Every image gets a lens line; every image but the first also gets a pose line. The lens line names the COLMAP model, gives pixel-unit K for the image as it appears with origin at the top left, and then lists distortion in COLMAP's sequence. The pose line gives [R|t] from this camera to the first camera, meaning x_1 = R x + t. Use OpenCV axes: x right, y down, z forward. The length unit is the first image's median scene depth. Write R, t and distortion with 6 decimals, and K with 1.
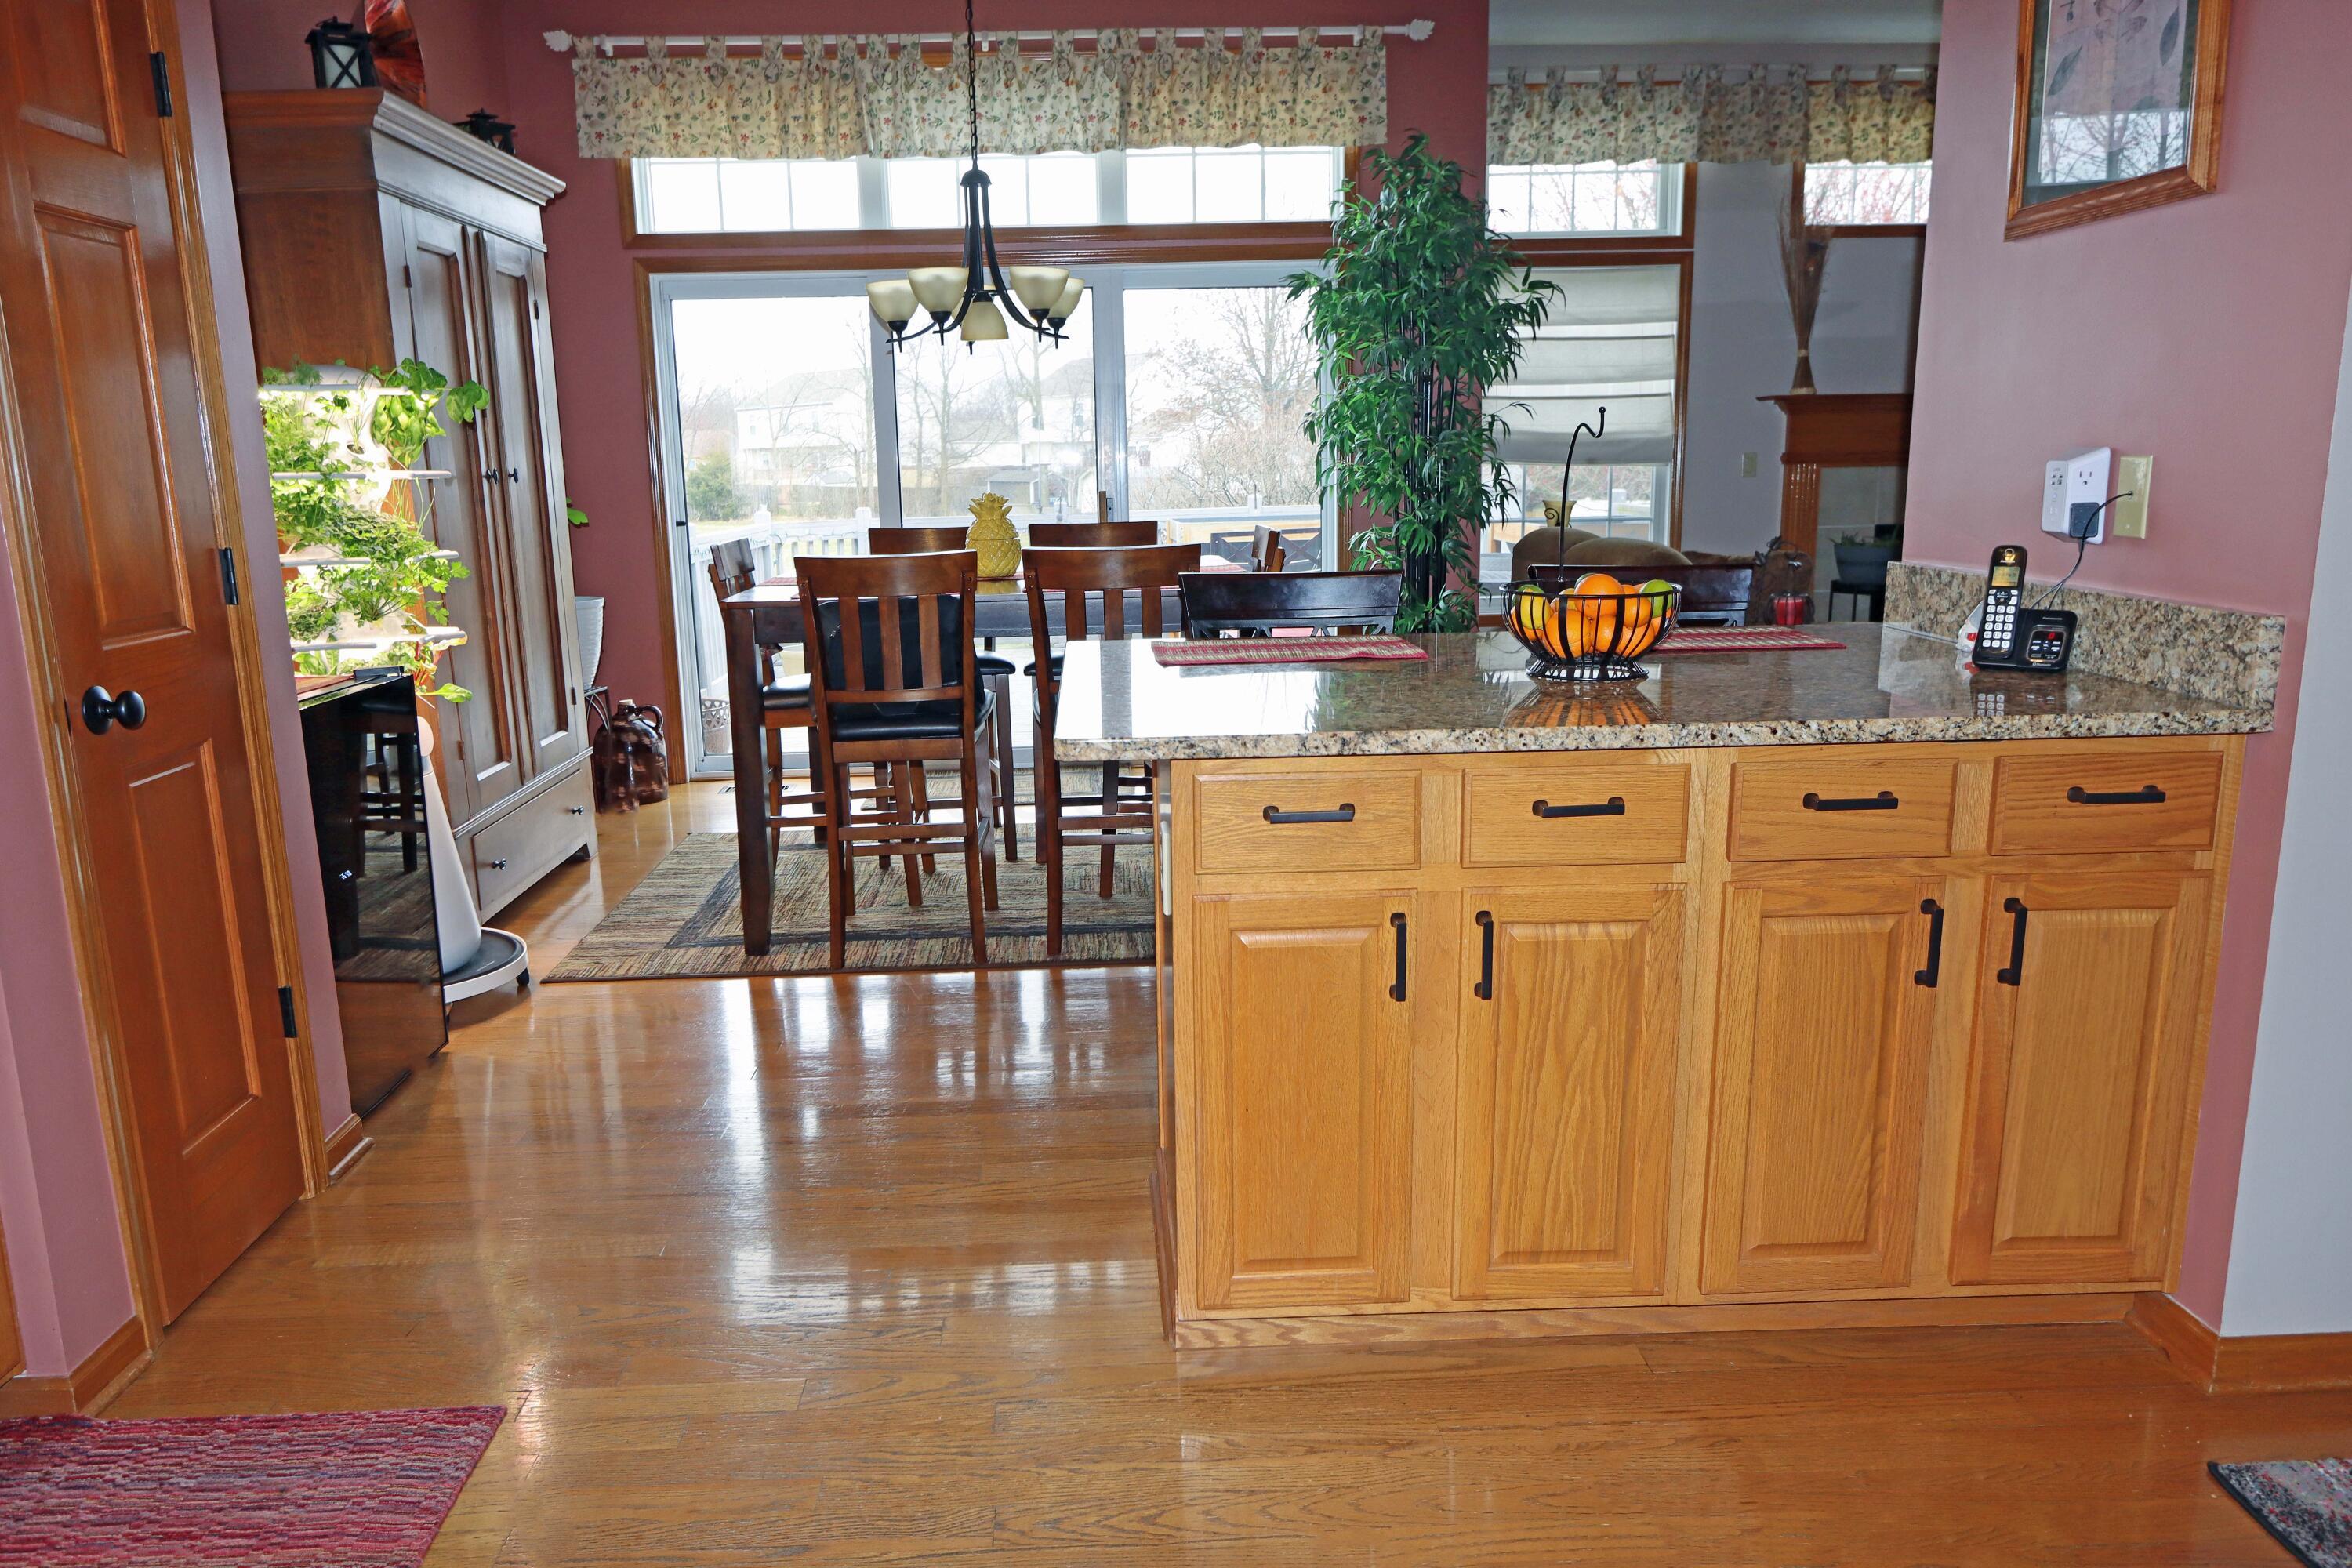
lens RADIAL K [[1622.4, 0, 1165.2], [0, 1622.4, 790.7], [0, 0, 1]] dist [-0.008239, 0.005221]
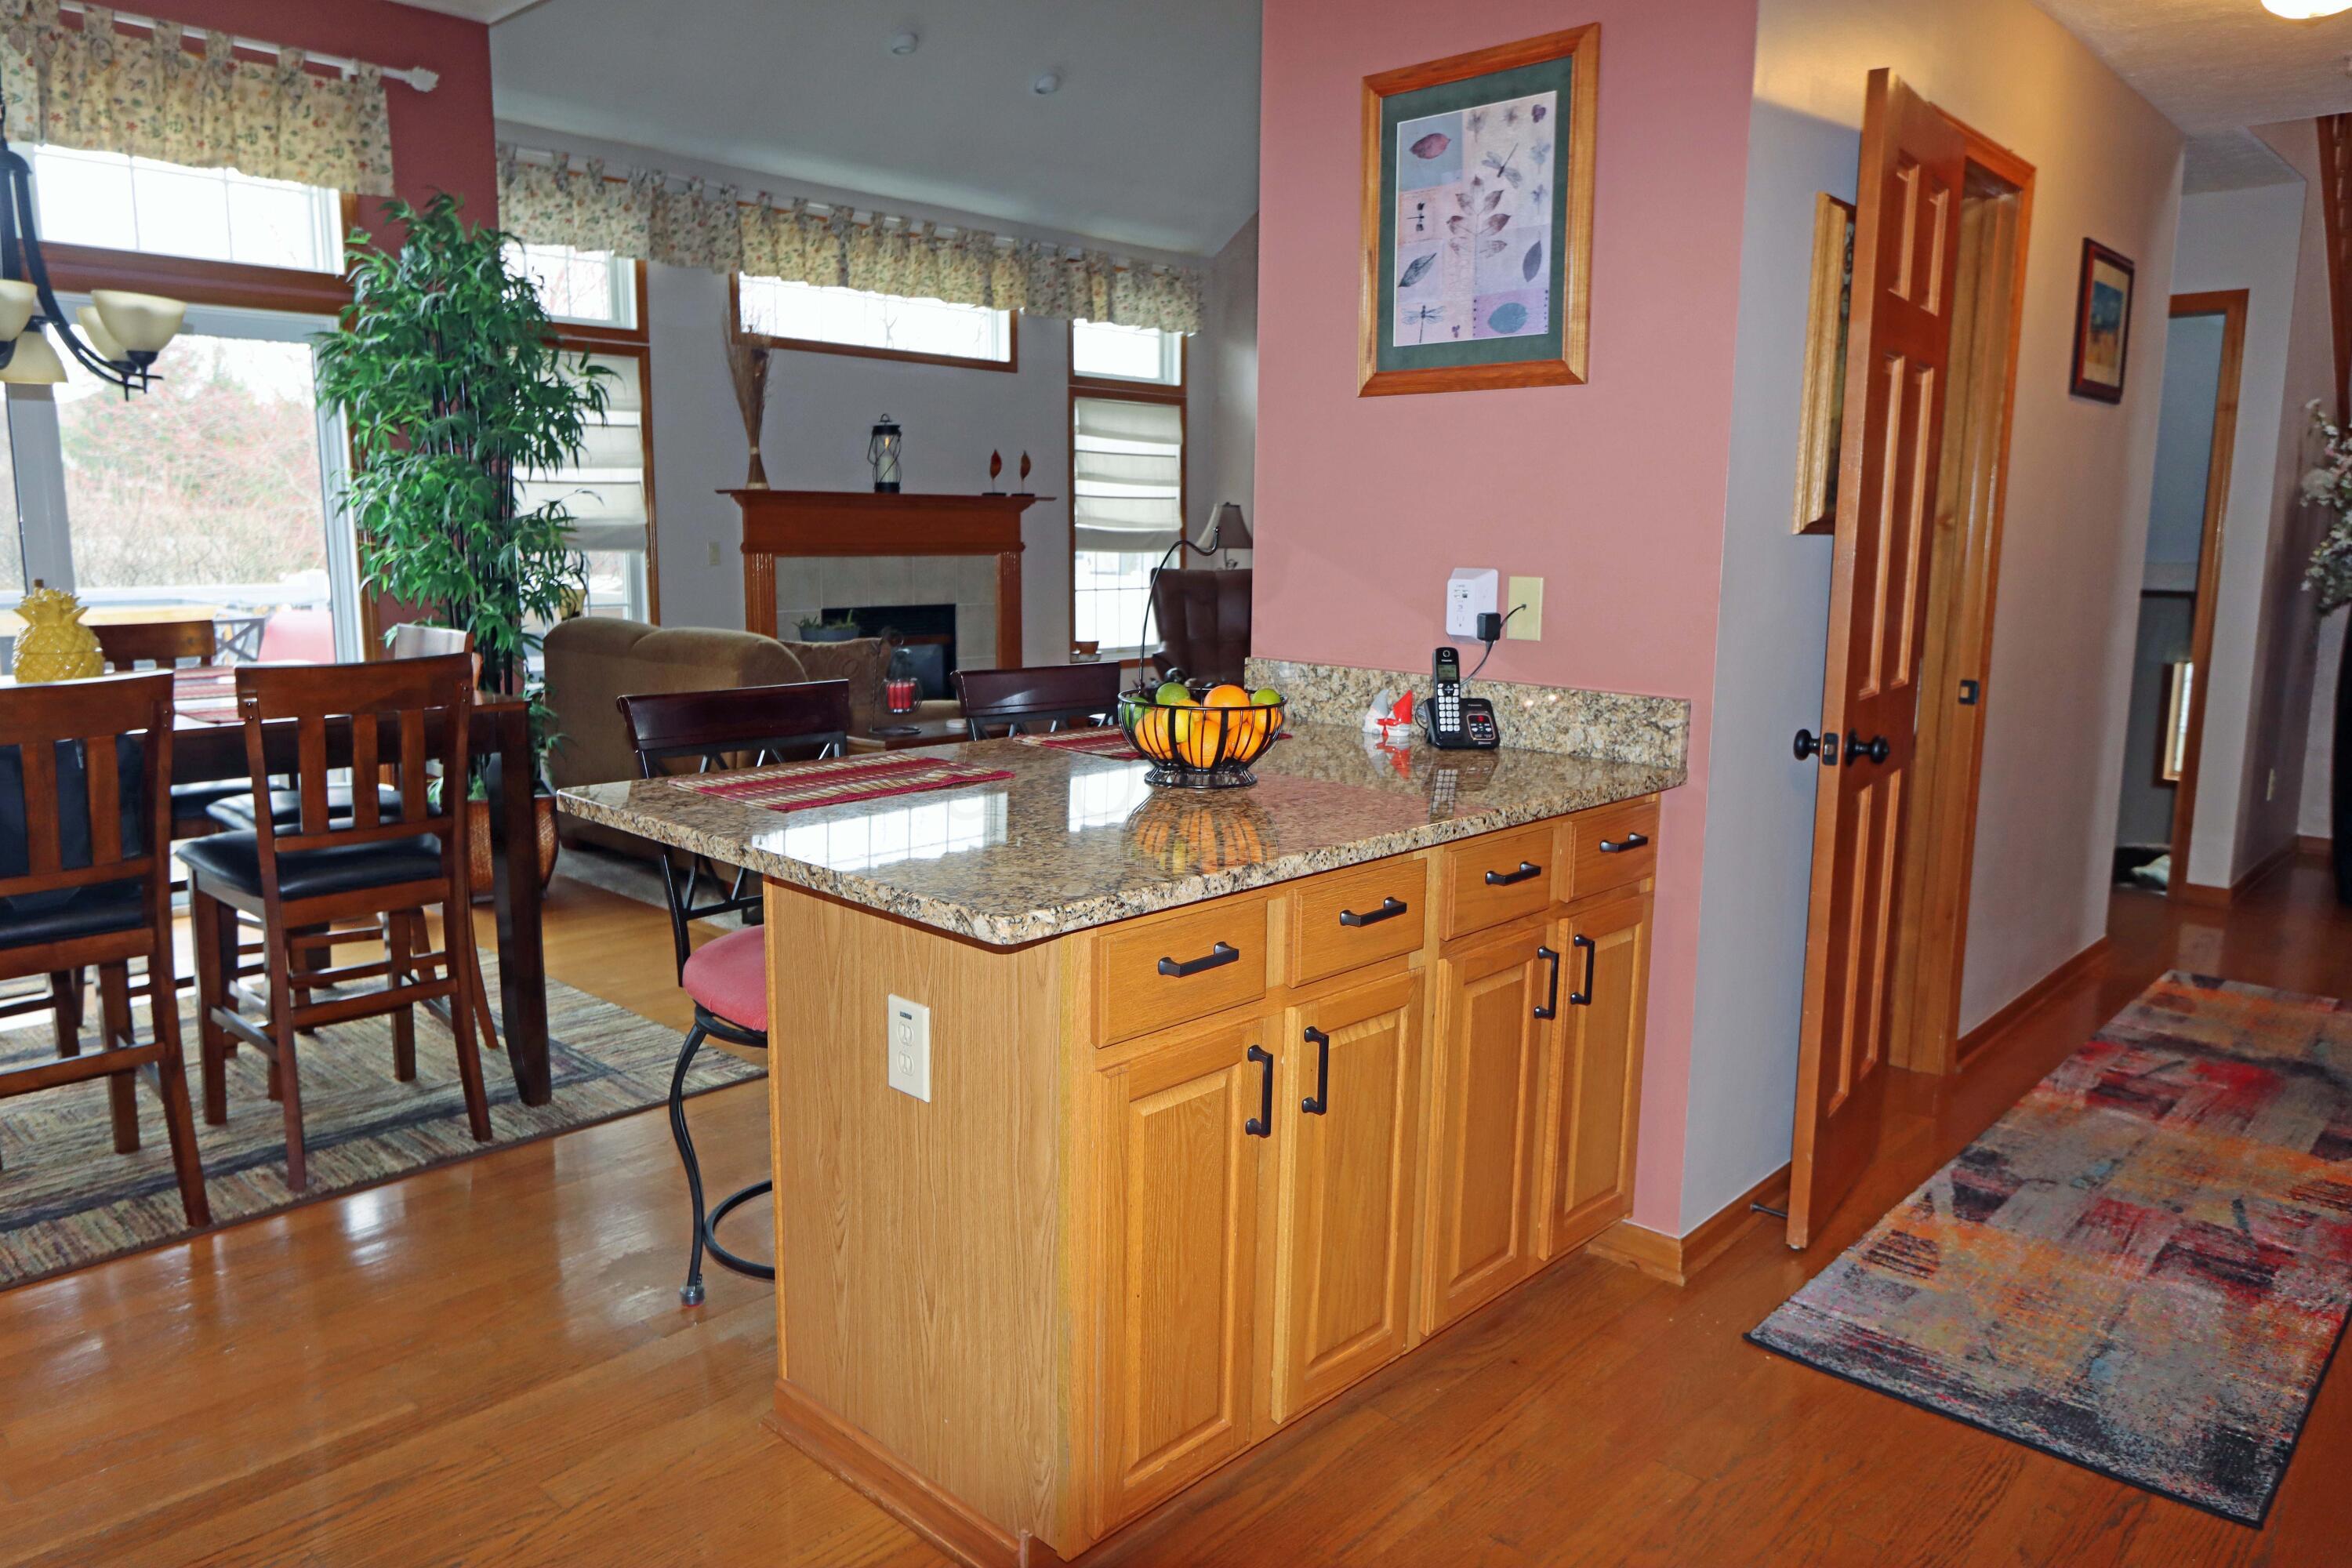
lens RADIAL K [[1548.4, 0, 1169.0], [0, 1548.4, 770.5], [0, 0, 1]] dist [-0.008726, 0.007125]
pose [[0.724908, -0.079096, 0.684290, -0.166837], [0.114683, 0.993380, -0.006668, -0.028586], [-0.679232, 0.083310, 0.729180, 0.112193]]
